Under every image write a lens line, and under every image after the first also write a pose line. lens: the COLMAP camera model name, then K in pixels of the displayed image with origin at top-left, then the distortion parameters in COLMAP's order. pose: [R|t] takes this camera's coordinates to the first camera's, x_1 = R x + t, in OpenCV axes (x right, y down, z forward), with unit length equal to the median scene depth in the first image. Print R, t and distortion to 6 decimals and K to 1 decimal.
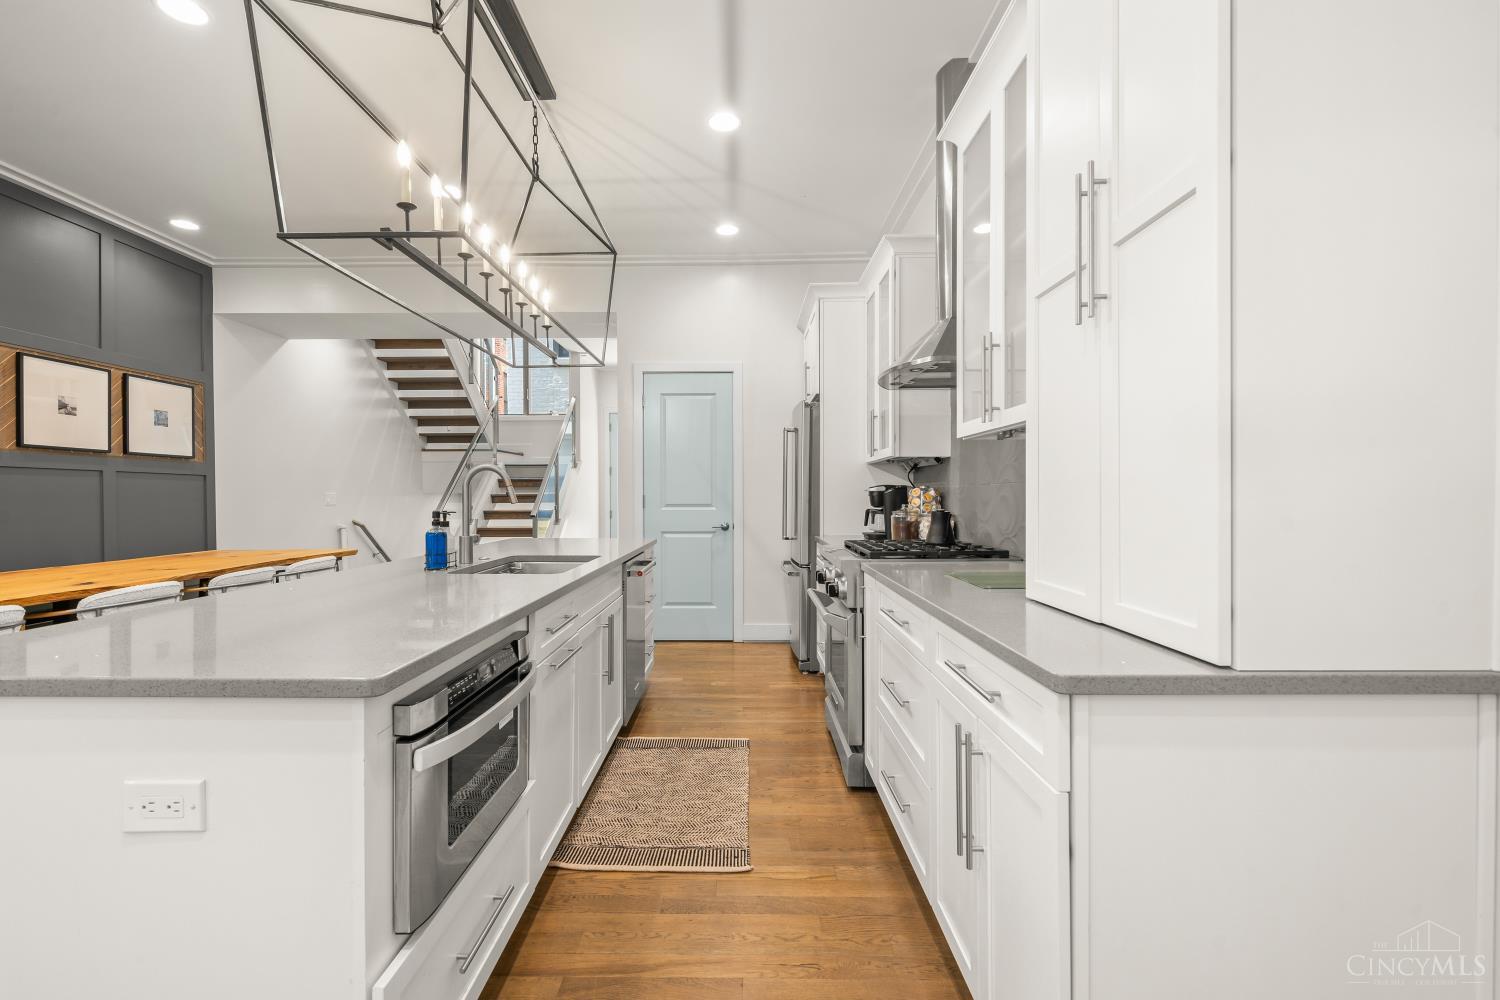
lens RADIAL K [[650.2, 0, 749.3], [0, 650.2, 493.4], [0, 0, 1]] dist [0.000221, 0.000071]
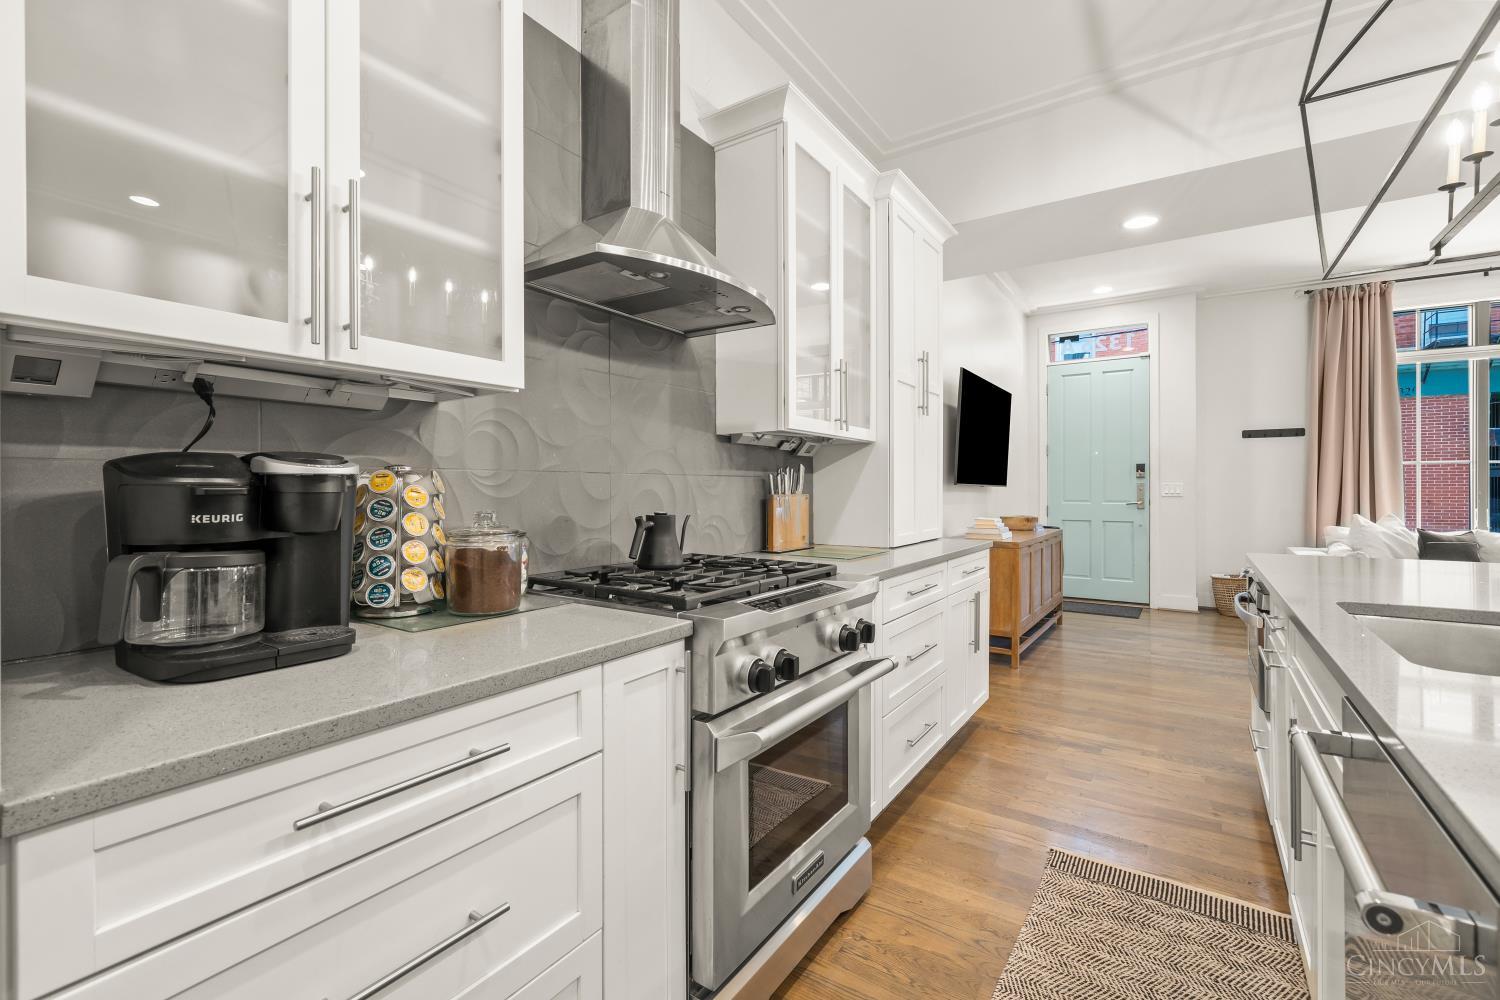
lens RADIAL K [[650.2, 0, 749.7], [0, 650.2, 493.8], [0, 0, 1]] dist [0.000221, 0.000071]
pose [[-0.822412, 0.007349, 0.568845, -0.180011], [0.010772, 0.999938, 0.002655, 0.009348], [-0.568790, 0.008311, -0.822441, 1.945735]]
